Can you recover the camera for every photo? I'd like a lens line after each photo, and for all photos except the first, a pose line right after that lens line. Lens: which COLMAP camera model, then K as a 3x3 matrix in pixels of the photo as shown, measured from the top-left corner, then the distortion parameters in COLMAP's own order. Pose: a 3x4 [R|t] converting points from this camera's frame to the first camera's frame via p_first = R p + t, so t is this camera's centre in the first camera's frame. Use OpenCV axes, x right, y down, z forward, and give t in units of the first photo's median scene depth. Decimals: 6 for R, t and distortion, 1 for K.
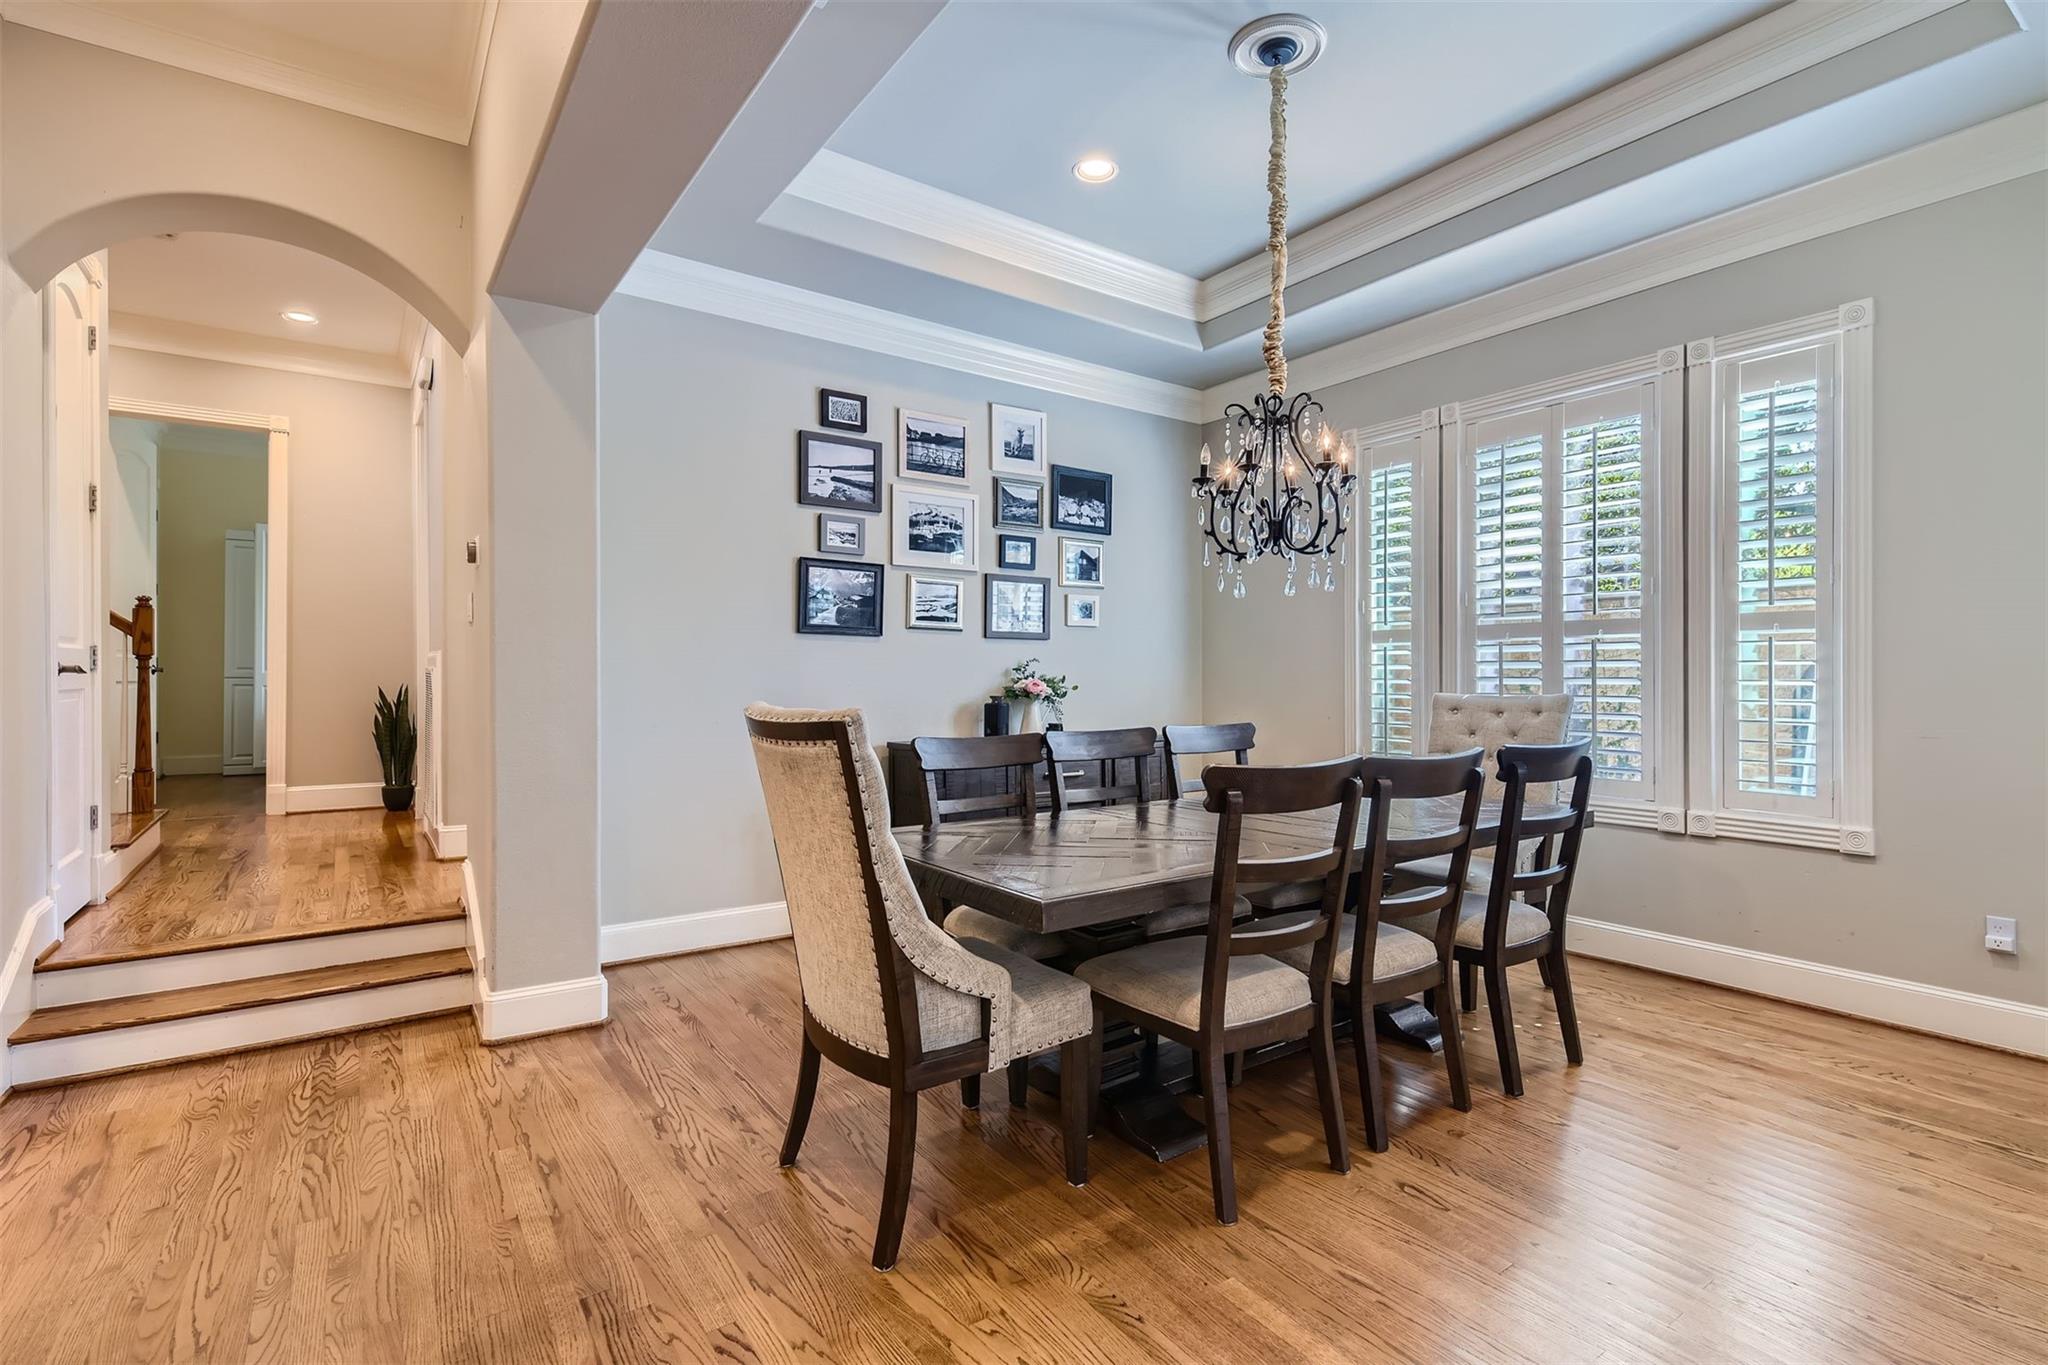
lens RADIAL K [[964.5, 0, 1031.0], [0, 964.5, 676.0], [0, 0, 1]] dist [0.014492, -0.001467]
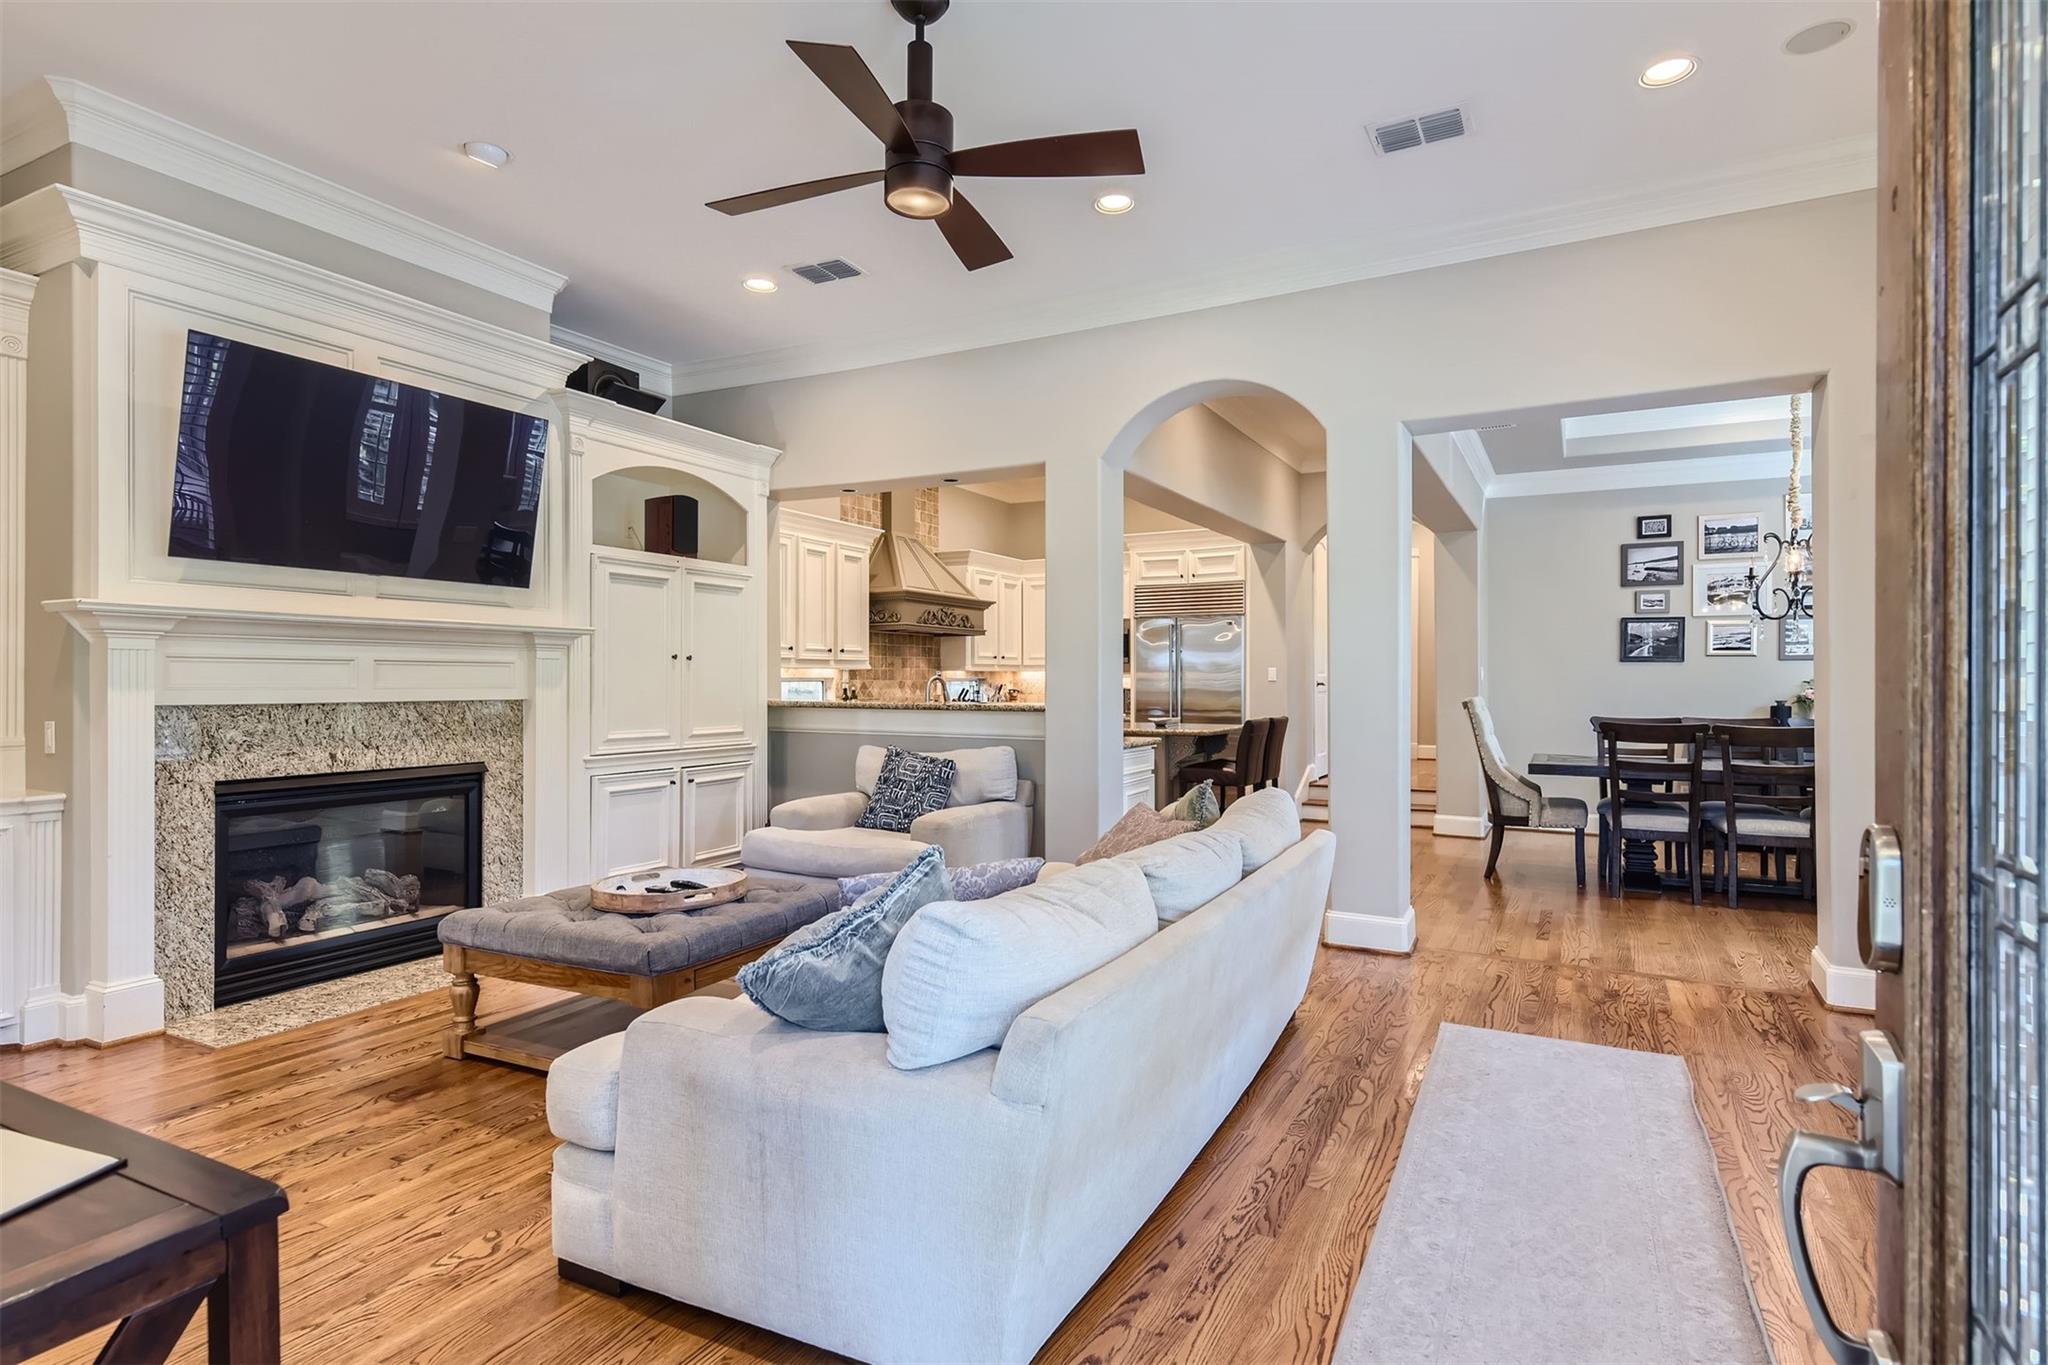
lens RADIAL K [[1027.5, 0, 1055.7], [0, 1027.5, 684.4], [0, 0, 1]] dist [0.011490, 0.000004]
pose [[0.469821, -0.001325, -0.882761, 0.885809], [0.002249, 0.999997, -0.000304, -0.005694], [0.882759, -0.001842, 0.469822, -0.738336]]
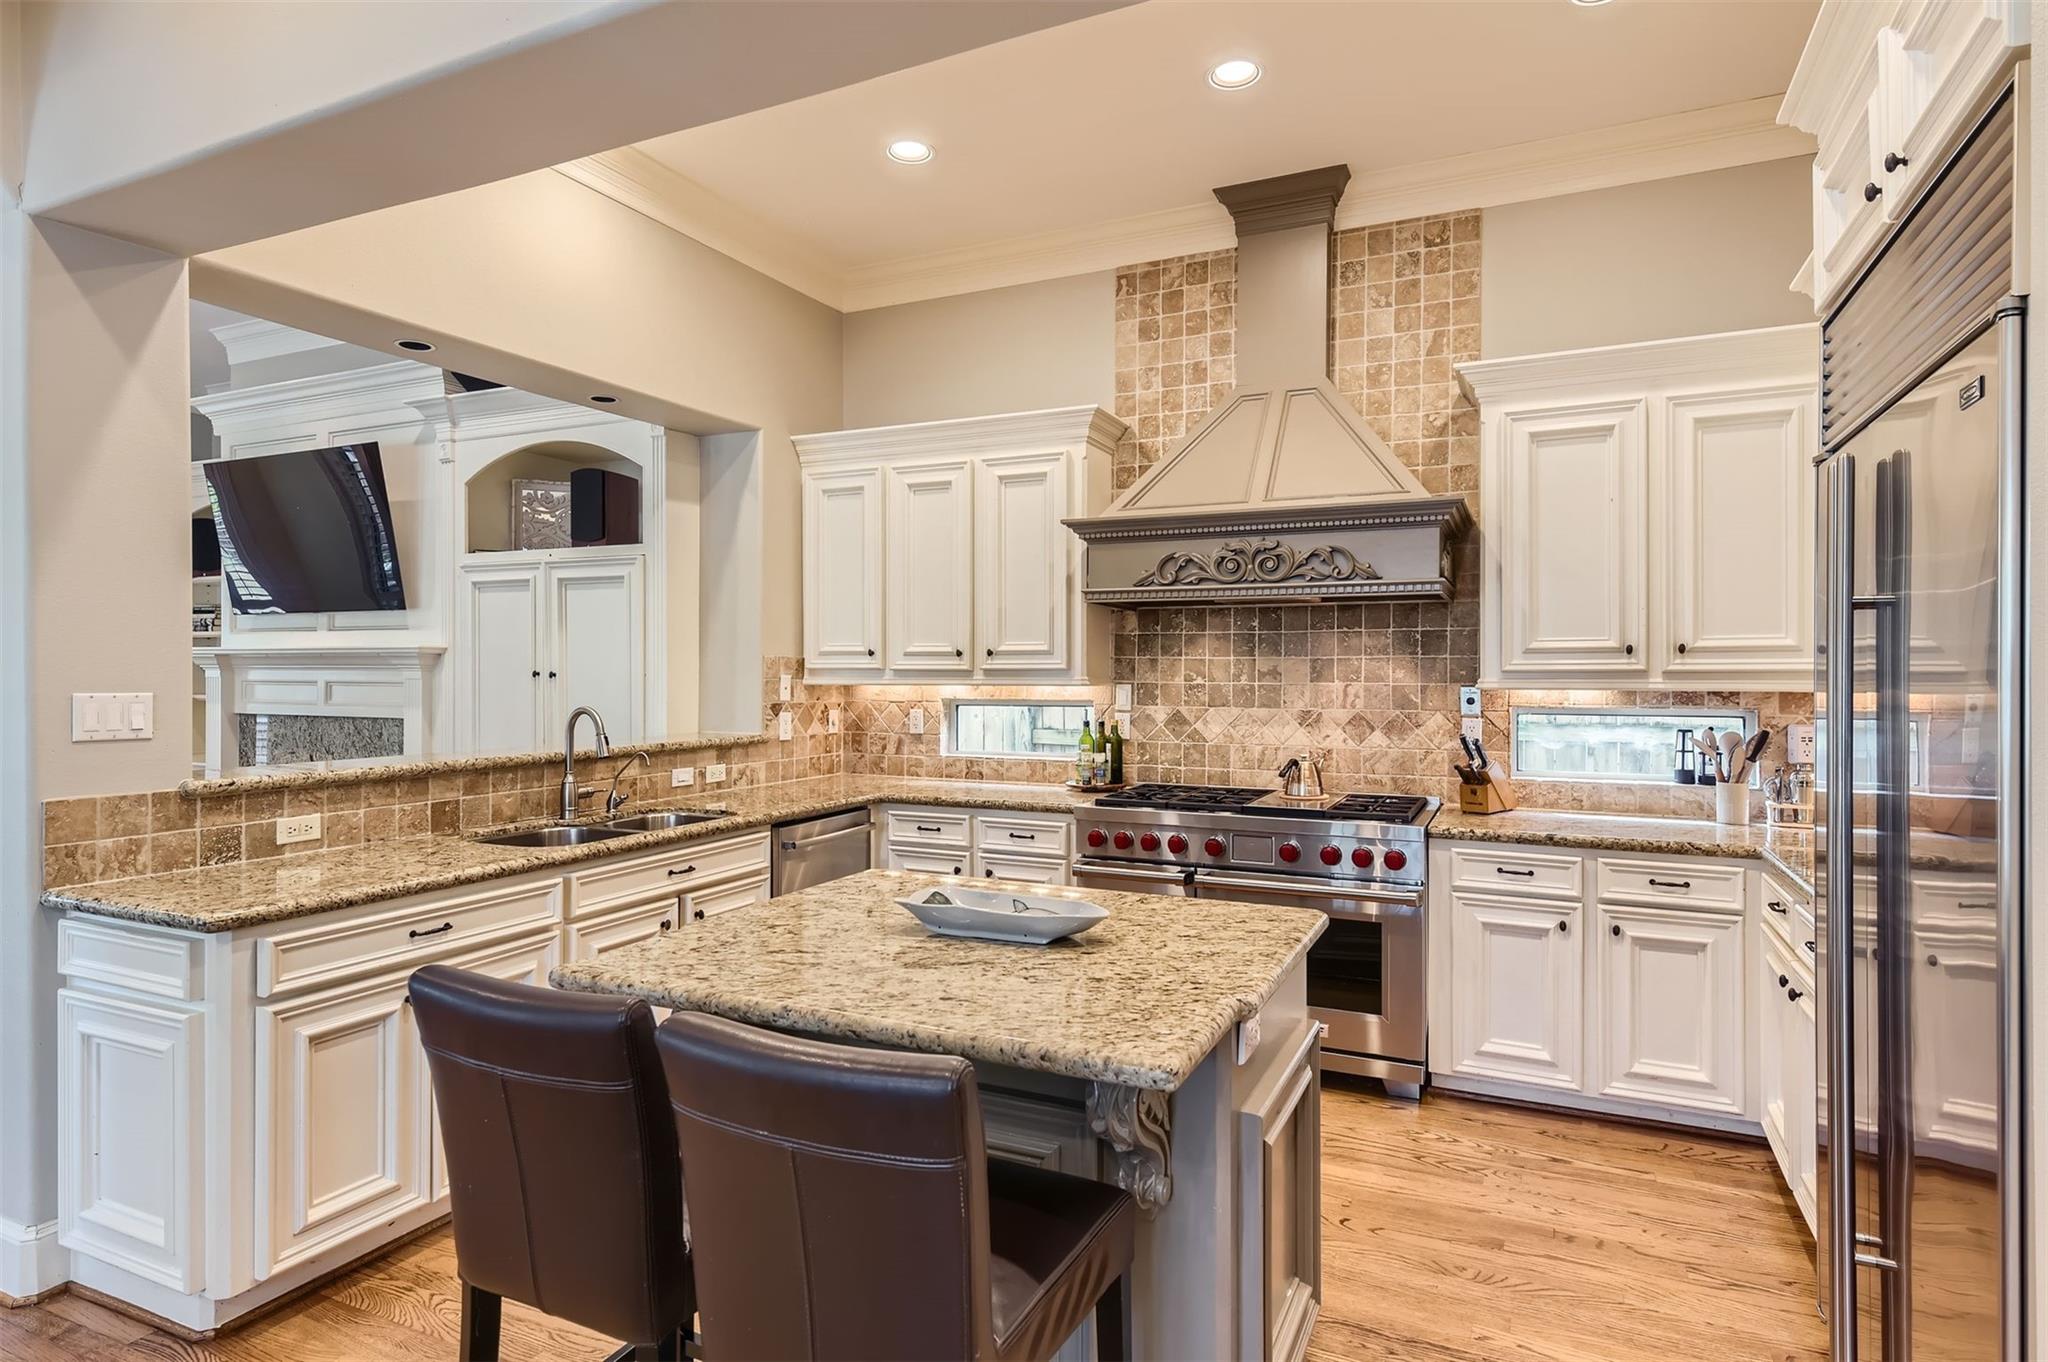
lens RADIAL K [[1104.9, 0, 1068.2], [0, 1104.9, 670.3], [0, 0, 1]] dist [0.014639, 0.002197]
pose [[-0.866840, -0.006914, -0.498538, -0.318234], [-0.006281, 0.999976, -0.002947, -0.043230], [0.498546, 0.000576, -0.866863, 0.626407]]
